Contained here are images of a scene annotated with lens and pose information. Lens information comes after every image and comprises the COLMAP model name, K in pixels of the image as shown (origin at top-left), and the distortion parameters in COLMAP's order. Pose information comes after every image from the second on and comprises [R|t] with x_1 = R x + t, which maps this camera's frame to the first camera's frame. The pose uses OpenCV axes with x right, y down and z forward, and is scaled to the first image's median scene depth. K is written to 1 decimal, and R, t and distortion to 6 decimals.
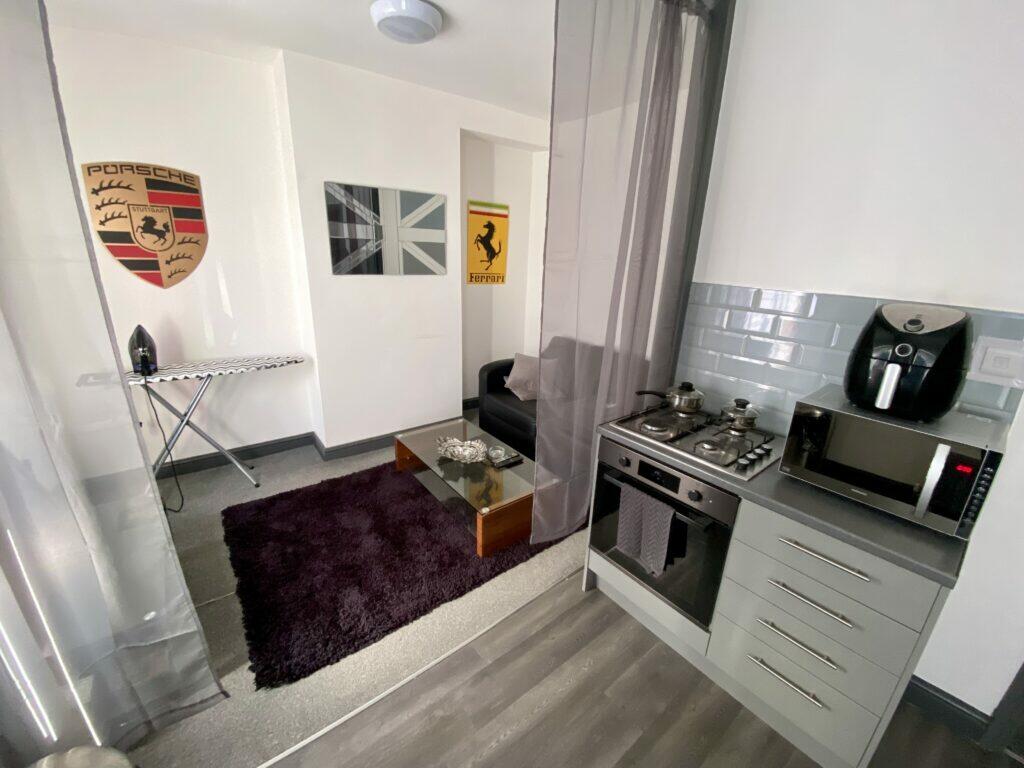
lens RADIAL K [[421.8, 0, 512.3], [0, 421.8, 387.1], [0, 0, 1]] dist [-0.001022, -0.002057]
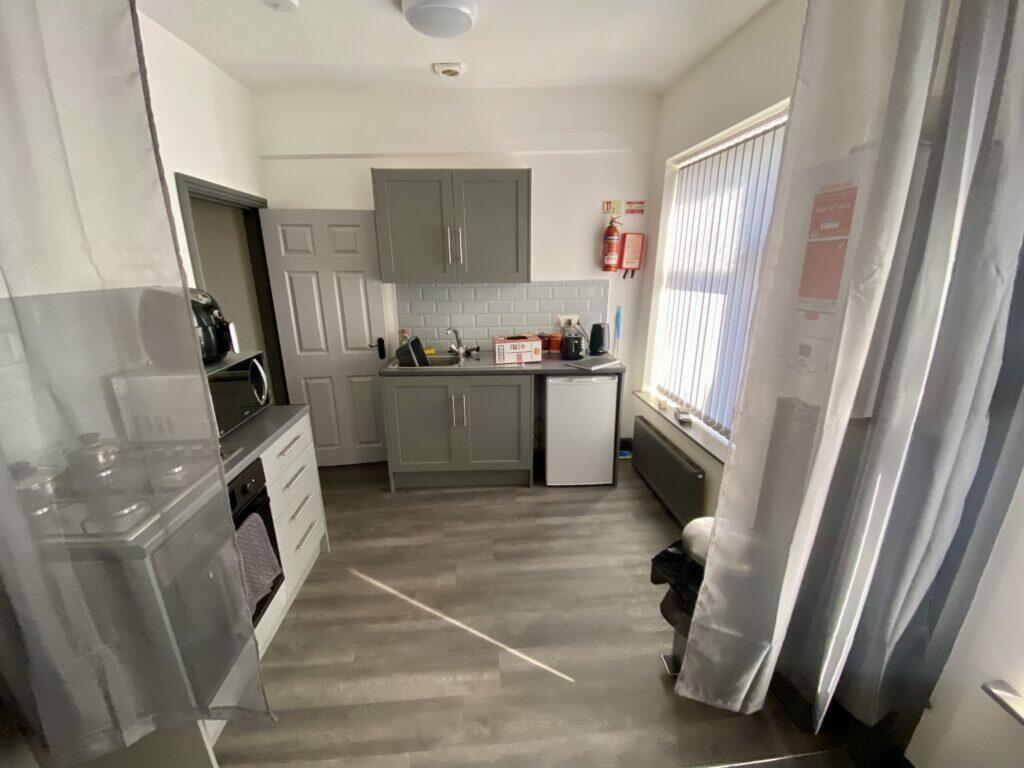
lens RADIAL K [[421.8, 0, 510.8], [0, 421.8, 385.5], [0, 0, 1]] dist [-0.001022, -0.002057]
pose [[-0.827174, -0.182851, 0.531365, -0.566076], [0.158174, 0.831589, 0.532392, -0.374160], [-0.539226, 0.524428, -0.658946, 1.141477]]
